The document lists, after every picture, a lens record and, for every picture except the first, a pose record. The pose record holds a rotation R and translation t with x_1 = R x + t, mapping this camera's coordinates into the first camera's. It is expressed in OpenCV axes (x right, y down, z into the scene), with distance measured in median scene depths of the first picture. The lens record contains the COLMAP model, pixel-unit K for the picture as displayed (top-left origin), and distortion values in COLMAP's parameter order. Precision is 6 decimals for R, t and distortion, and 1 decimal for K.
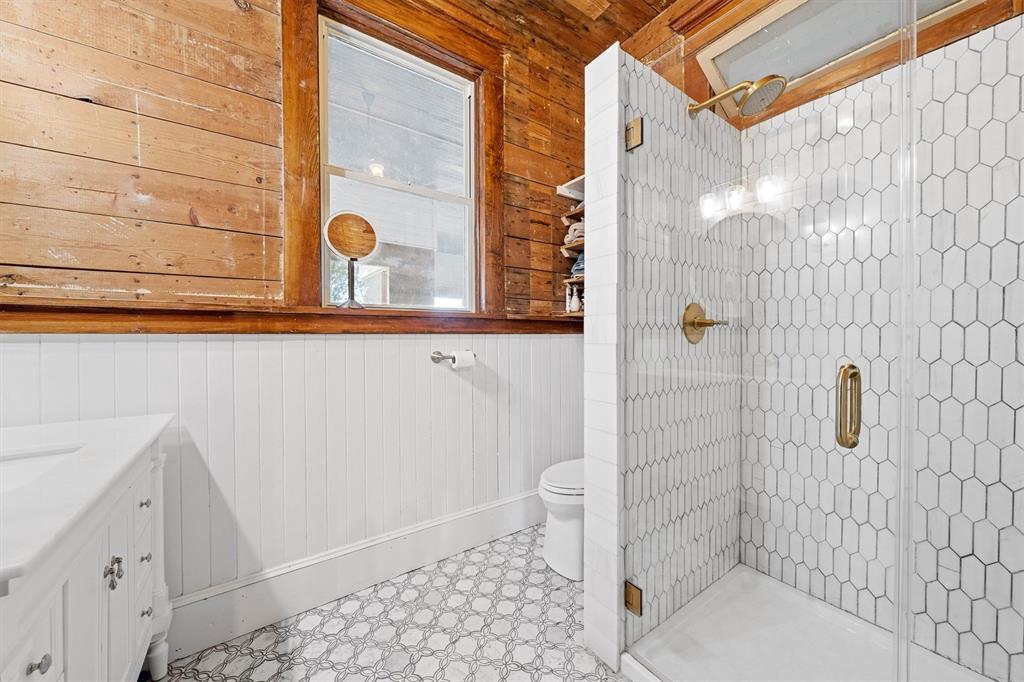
lens RADIAL K [[371.0, 0, 514.1], [0, 371.0, 338.2], [0, 0, 1]] dist [-0.000103, -0.000028]
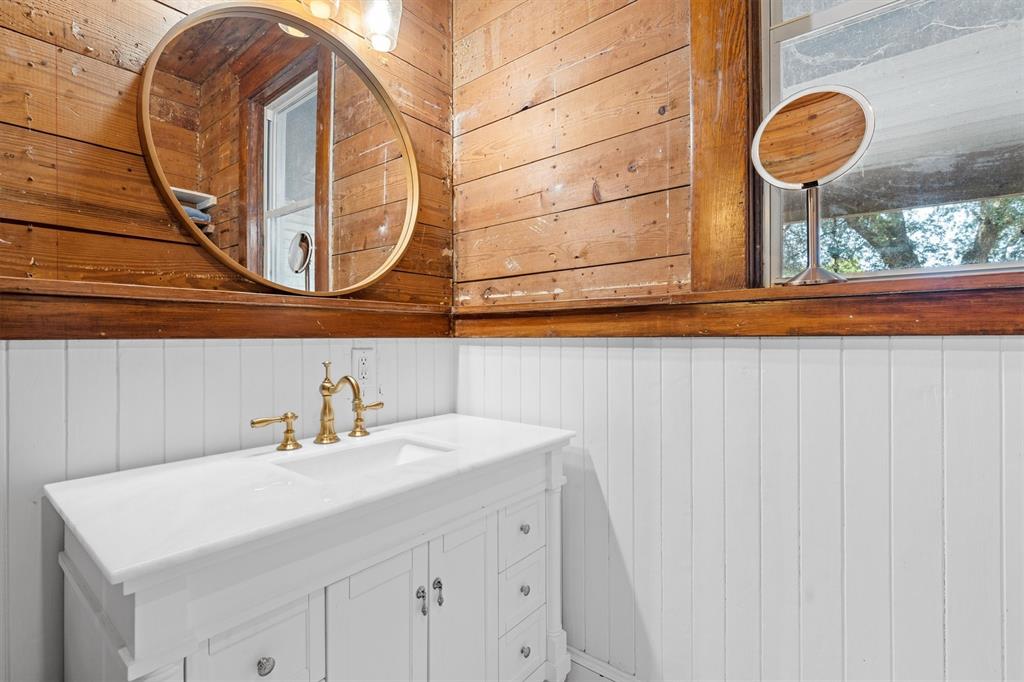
lens RADIAL K [[461.9, 0, 514.5], [0, 461.9, 342.0], [0, 0, 1]] dist [0.000803, 0.000154]
pose [[0.289146, 0.002733, -0.957281, 0.046942], [-0.010253, 0.999947, -0.000242, -0.000029], [0.957230, 0.009885, 0.289159, 0.536381]]
